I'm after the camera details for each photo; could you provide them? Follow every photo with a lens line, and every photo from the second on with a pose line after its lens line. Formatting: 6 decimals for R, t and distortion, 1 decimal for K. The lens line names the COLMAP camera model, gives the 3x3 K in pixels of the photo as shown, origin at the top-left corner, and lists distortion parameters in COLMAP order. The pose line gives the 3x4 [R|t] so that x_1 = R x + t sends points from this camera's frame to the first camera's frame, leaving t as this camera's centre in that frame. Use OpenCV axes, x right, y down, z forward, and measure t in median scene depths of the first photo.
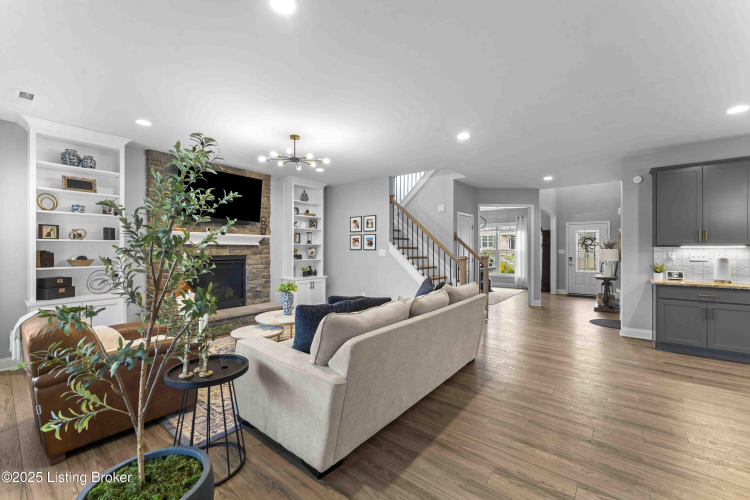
lens RADIAL K [[306.5, 0, 374.3], [0, 306.5, 246.6], [0, 0, 1]] dist [0.000947, -0.000044]
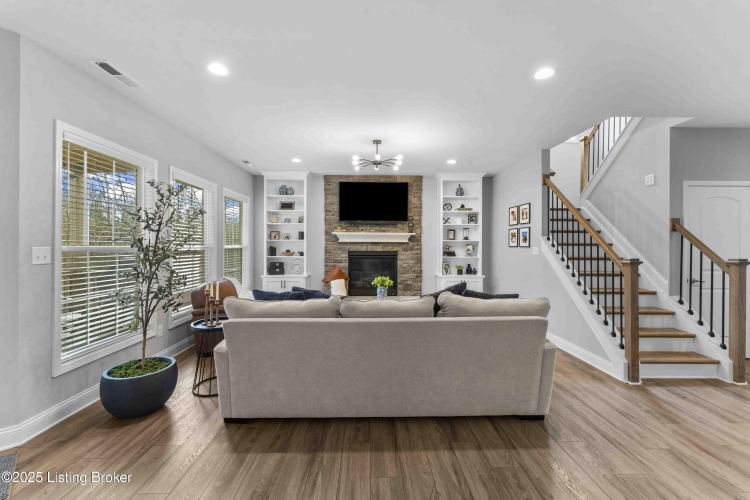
lens RADIAL K [[306.5, 0, 374.3], [0, 306.5, 246.6], [0, 0, 1]] dist [0.000947, -0.000044]
pose [[0.640021, 0.002889, -0.768352, 0.367695], [0.003027, 0.999976, 0.006282, 0.003559], [0.768351, -0.006346, 0.639997, 0.200787]]
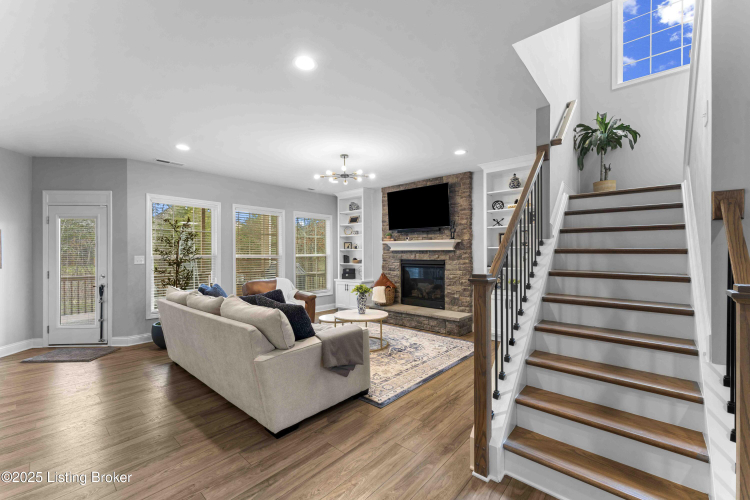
lens RADIAL K [[308.2, 0, 369.9], [0, 308.2, 253.0], [0, 0, 1]] dist [0.000833, 0.000110]
pose [[-0.054411, -0.003940, -0.998511, 0.575303], [0.008268, 0.999956, -0.004396, 0.006409], [0.998484, -0.008495, -0.054376, 0.757832]]
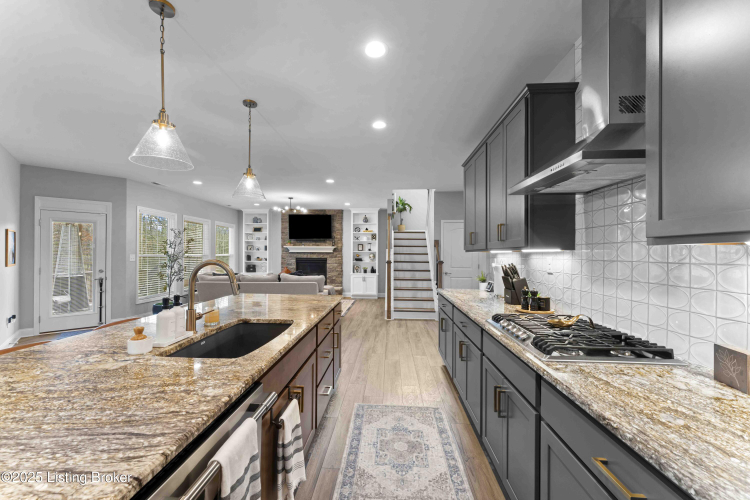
lens RADIAL K [[300.4, 0, 373.5], [0, 300.4, 253.8], [0, 0, 1]] dist [0.000851, 0.000052]
pose [[0.584066, -0.001939, -0.811704, 1.073393], [0.002702, 0.999996, -0.000444, 0.004948], [0.811702, -0.001934, 0.584069, 0.194457]]
